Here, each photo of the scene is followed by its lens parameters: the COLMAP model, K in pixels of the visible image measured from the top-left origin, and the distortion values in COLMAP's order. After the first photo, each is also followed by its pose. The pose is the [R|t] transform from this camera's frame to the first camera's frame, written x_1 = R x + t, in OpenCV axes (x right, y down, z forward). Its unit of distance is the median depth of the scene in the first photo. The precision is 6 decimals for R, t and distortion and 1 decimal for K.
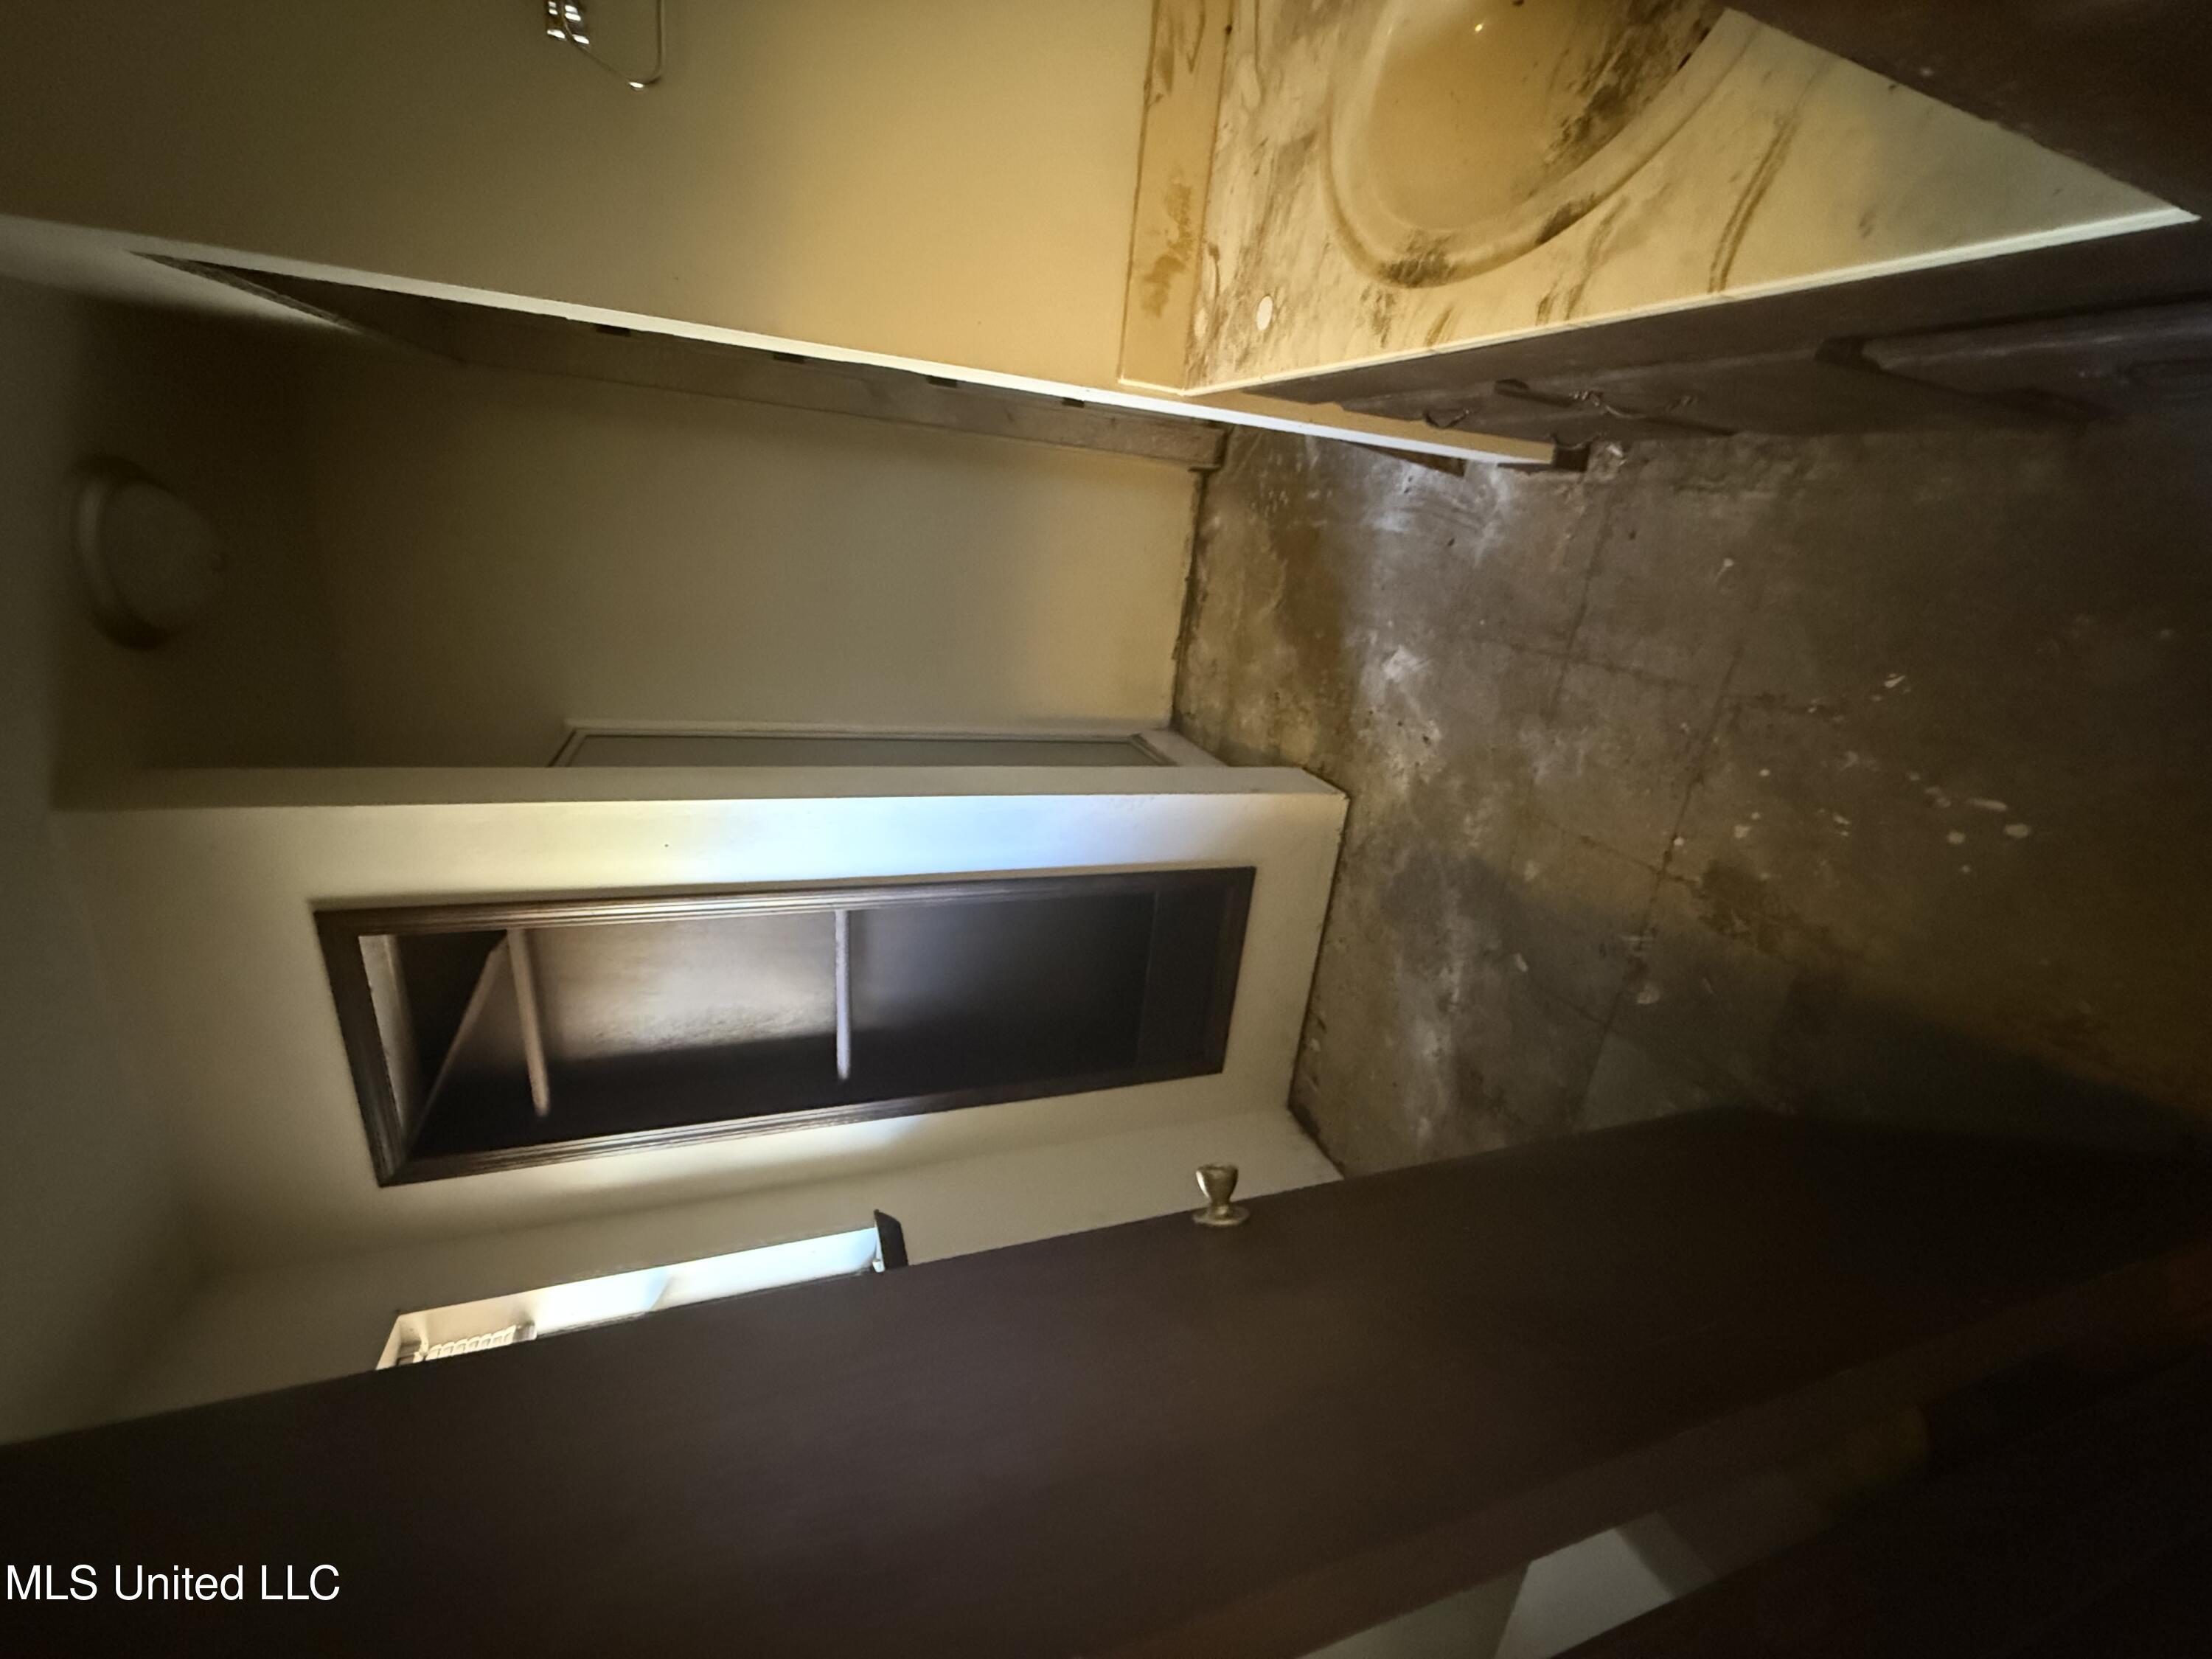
lens RADIAL K [[879.5, 0, 1105.3], [0, 879.5, 830.7], [0, 0, 1]] dist [-0.002036, 0.000062]
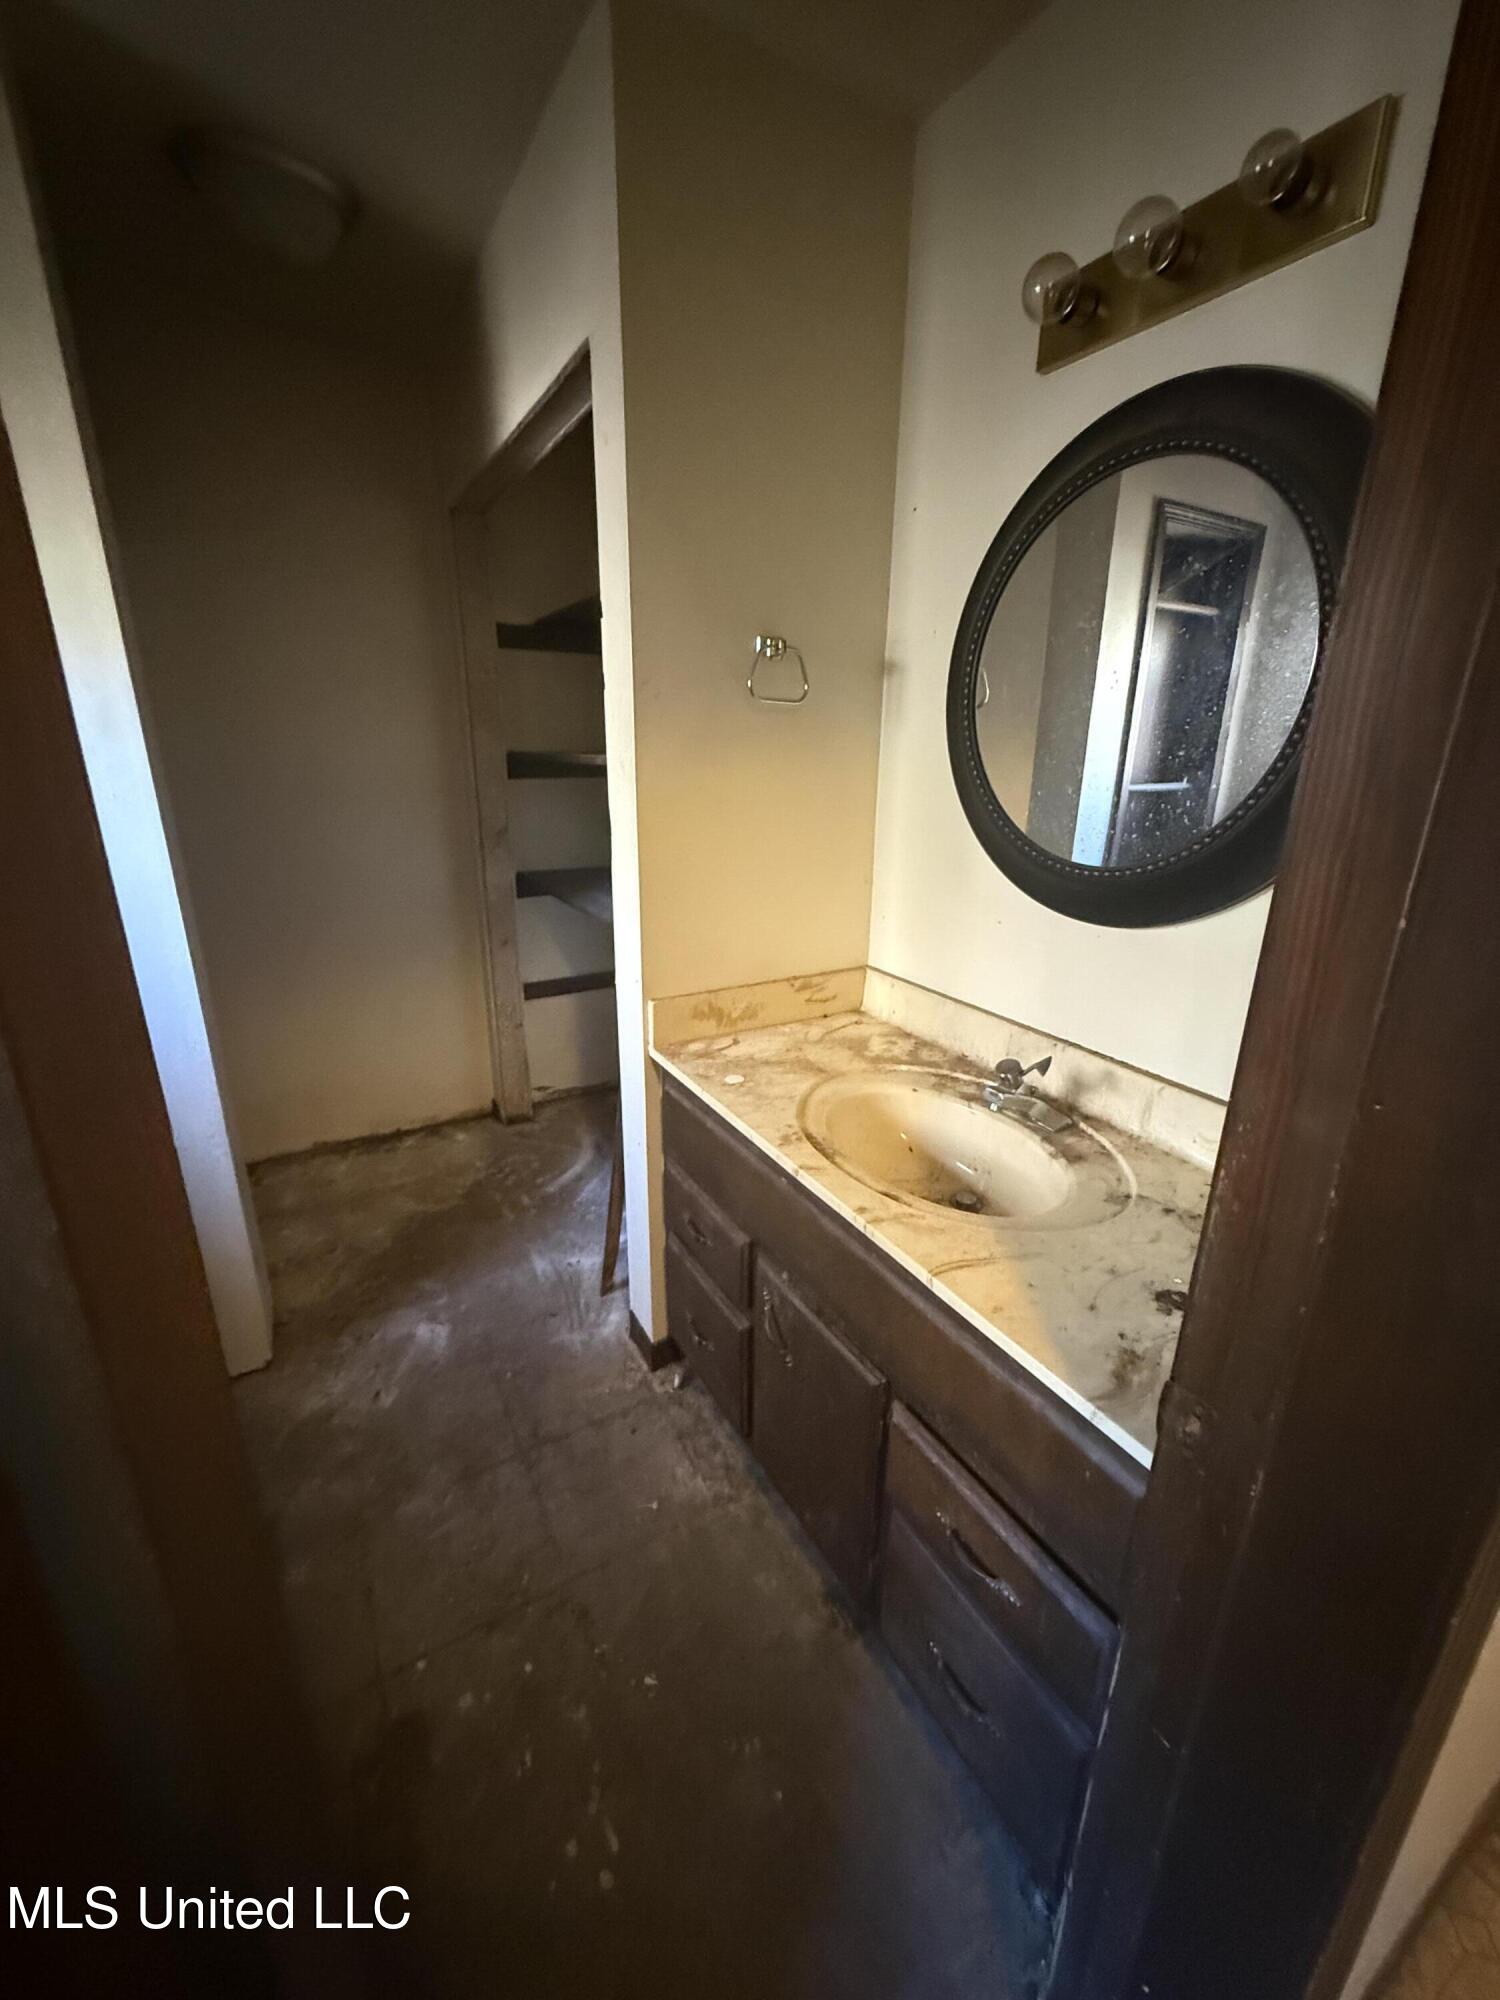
lens RADIAL K [[795.2, 0, 748.9], [0, 795.2, 1000.7], [0, 0, 1]] dist [-0.002036, 0.000062]
pose [[0.251066, 0.966281, 0.057152, -0.013426], [-0.627003, 0.207327, -0.750921, 0.249606], [-0.737450, 0.152696, 0.657914, 0.037229]]
